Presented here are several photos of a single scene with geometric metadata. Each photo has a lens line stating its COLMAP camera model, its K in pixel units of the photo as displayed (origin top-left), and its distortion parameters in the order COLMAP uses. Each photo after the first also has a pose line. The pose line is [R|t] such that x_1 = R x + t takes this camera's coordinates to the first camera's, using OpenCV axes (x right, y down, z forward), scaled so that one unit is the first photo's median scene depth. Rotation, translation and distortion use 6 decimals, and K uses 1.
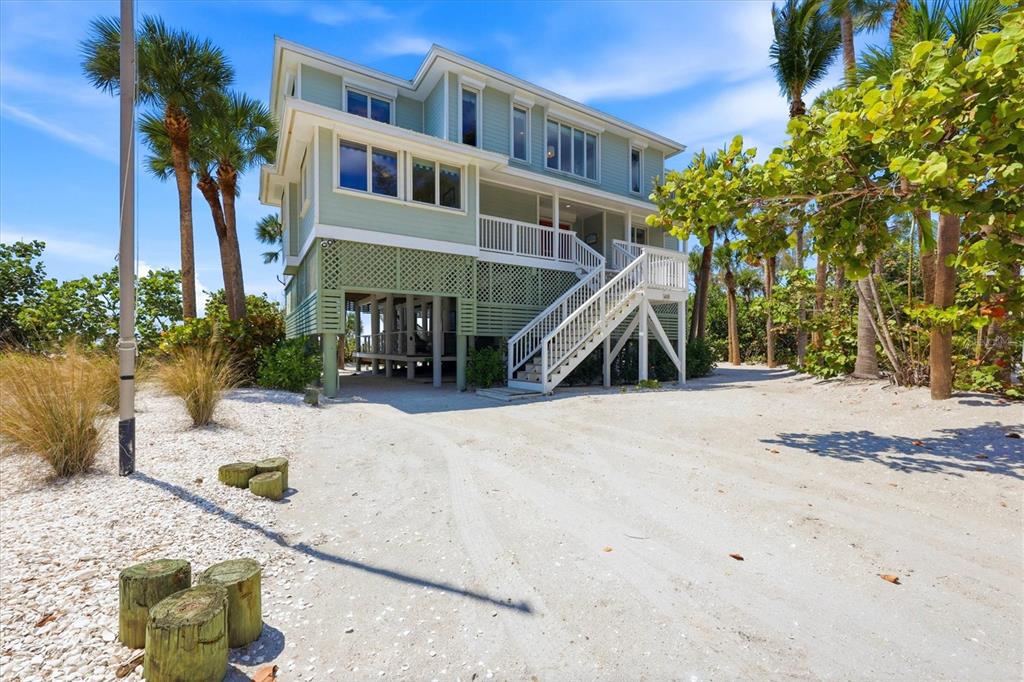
lens RADIAL K [[418.8, 0, 511.3], [0, 418.8, 348.4], [0, 0, 1]] dist [-0.002787, -0.000307]
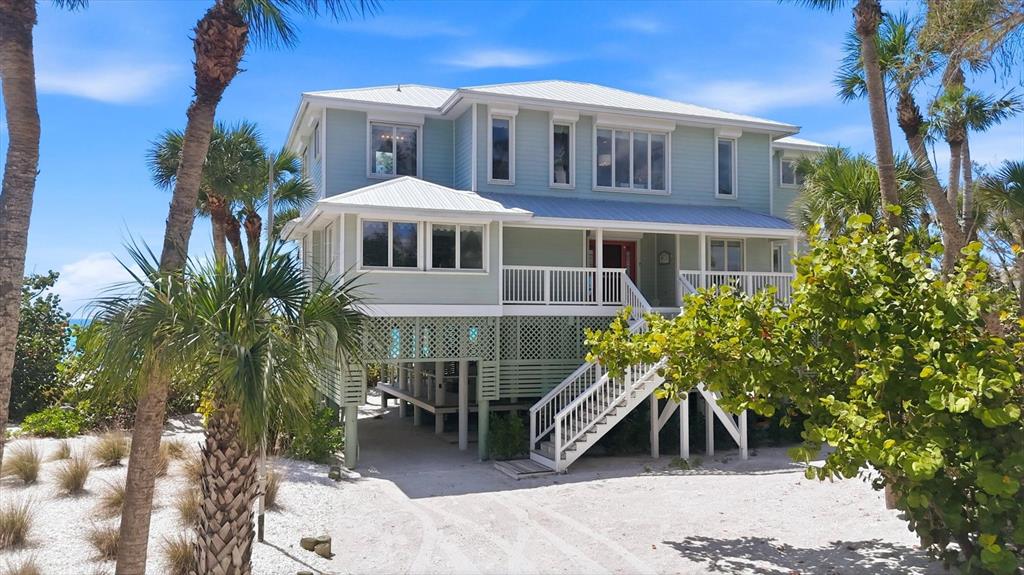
lens RADIAL K [[755.7, 0, 513.9], [0, 755.7, 286.6], [0, 0, 1]] dist [0.047676, -0.000629]
pose [[0.981569, -0.004358, -0.191059, 0.281198], [-0.004576, 0.998917, -0.046293, -0.212995], [0.191054, 0.046314, 0.980486, -0.681785]]
